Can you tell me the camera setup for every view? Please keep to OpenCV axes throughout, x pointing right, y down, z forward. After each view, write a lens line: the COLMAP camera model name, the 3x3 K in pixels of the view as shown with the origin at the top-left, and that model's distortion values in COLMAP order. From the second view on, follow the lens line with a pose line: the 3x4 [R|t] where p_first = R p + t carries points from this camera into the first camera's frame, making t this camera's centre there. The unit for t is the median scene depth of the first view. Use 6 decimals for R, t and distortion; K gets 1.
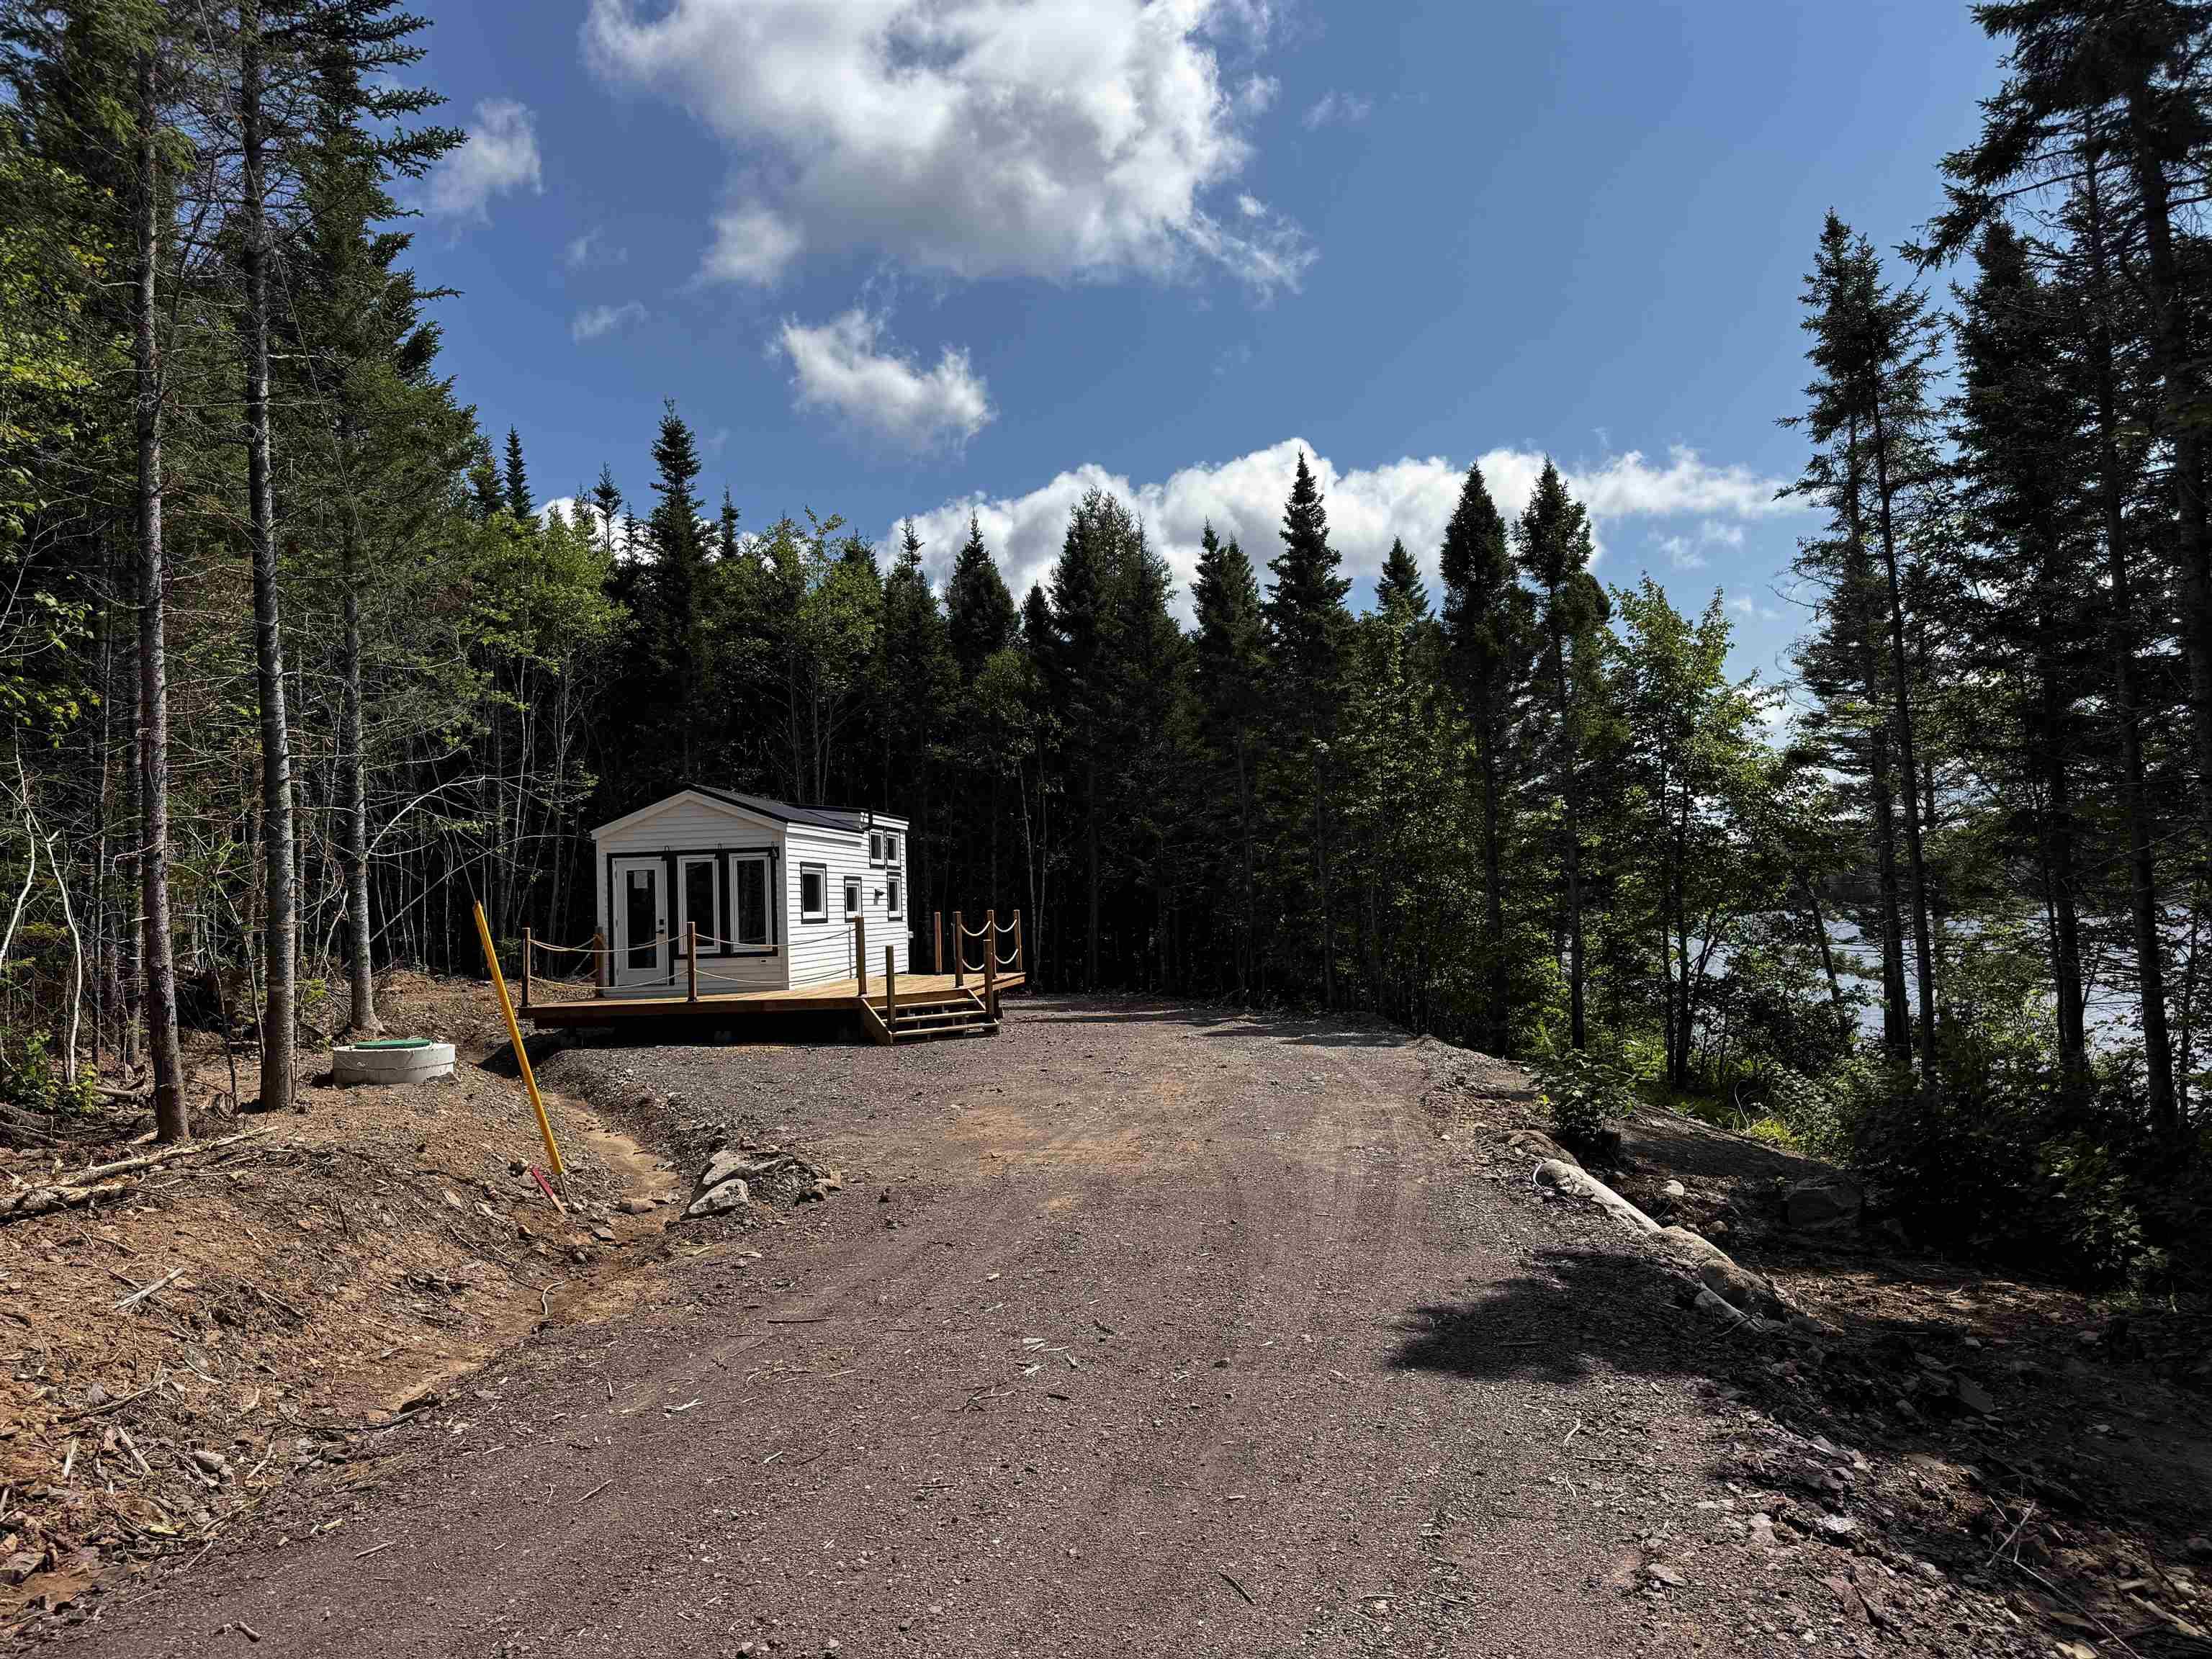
lens RADIAL K [[1527.7, 0, 1106.0], [0, 1527.7, 829.5], [0, 0, 1]] dist [0.003277, 0.001527]
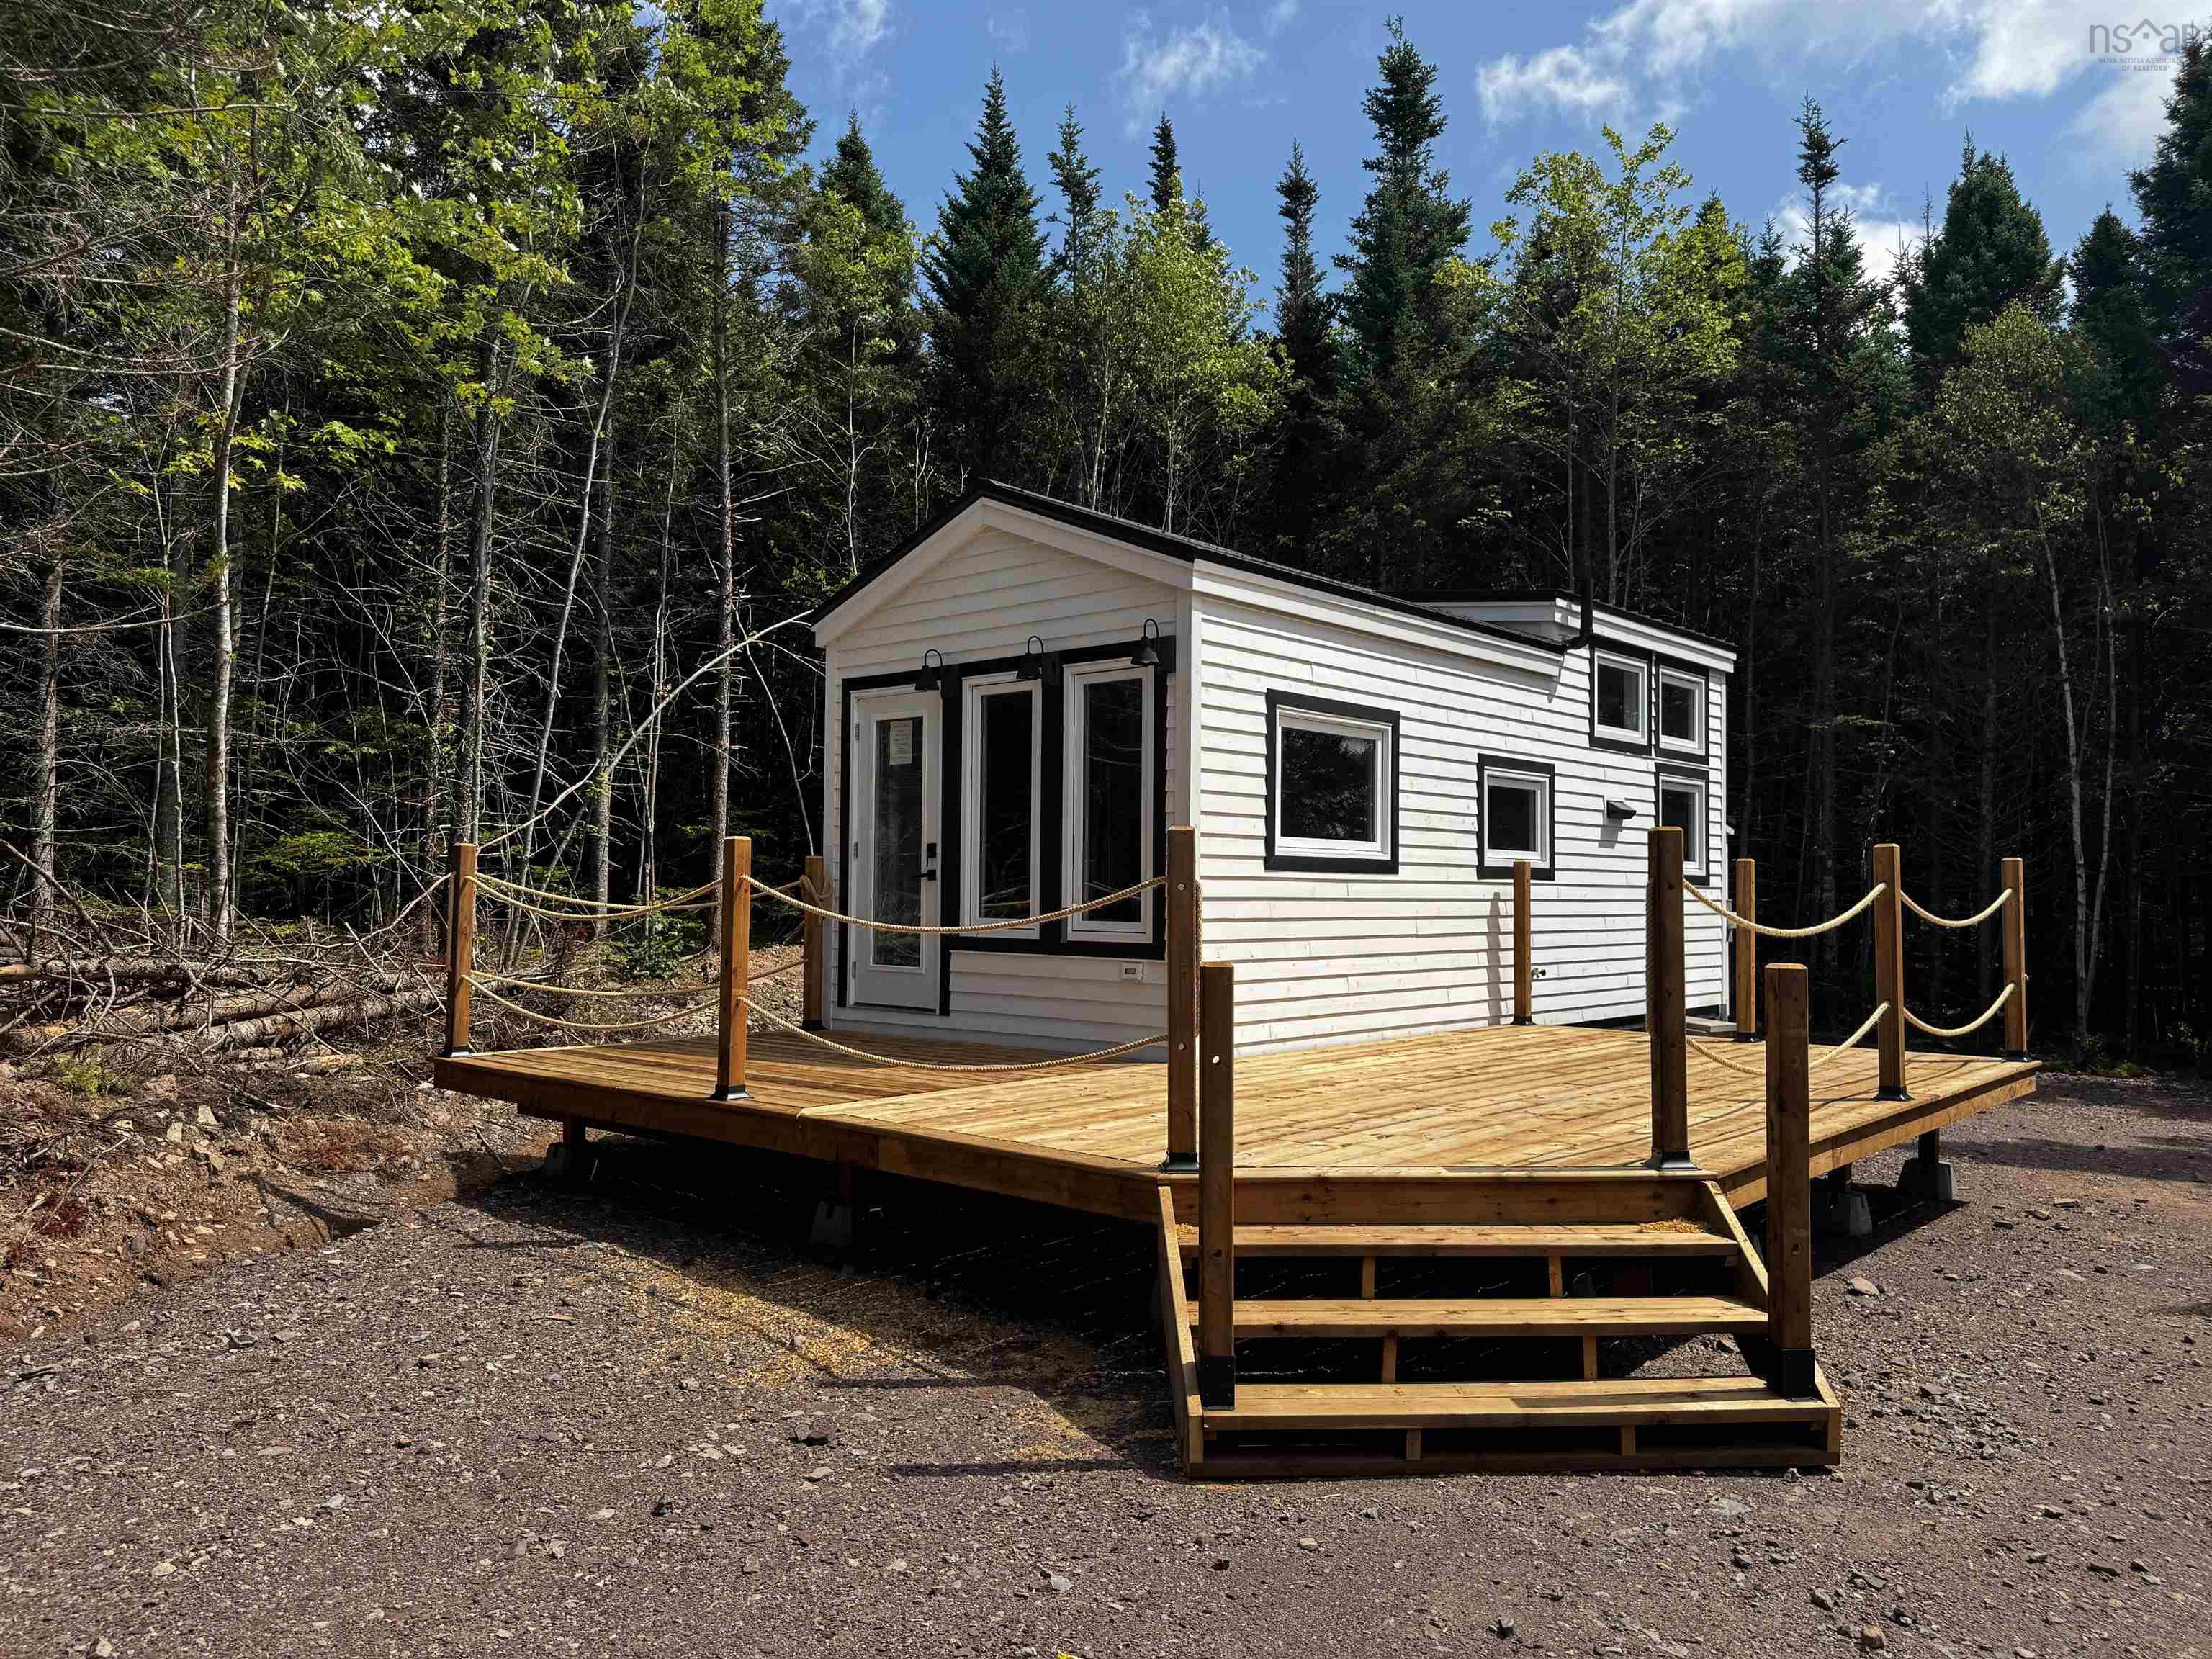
lens RADIAL K [[1527.7, 0, 1106.0], [0, 1527.7, 829.5], [0, 0, 1]] dist [0.003277, 0.001527]
pose [[0.815471, 0.025517, -0.578235, -0.028086], [-0.011533, 0.999546, 0.027845, 0.039450], [0.578683, -0.016039, 0.815395, 0.637444]]
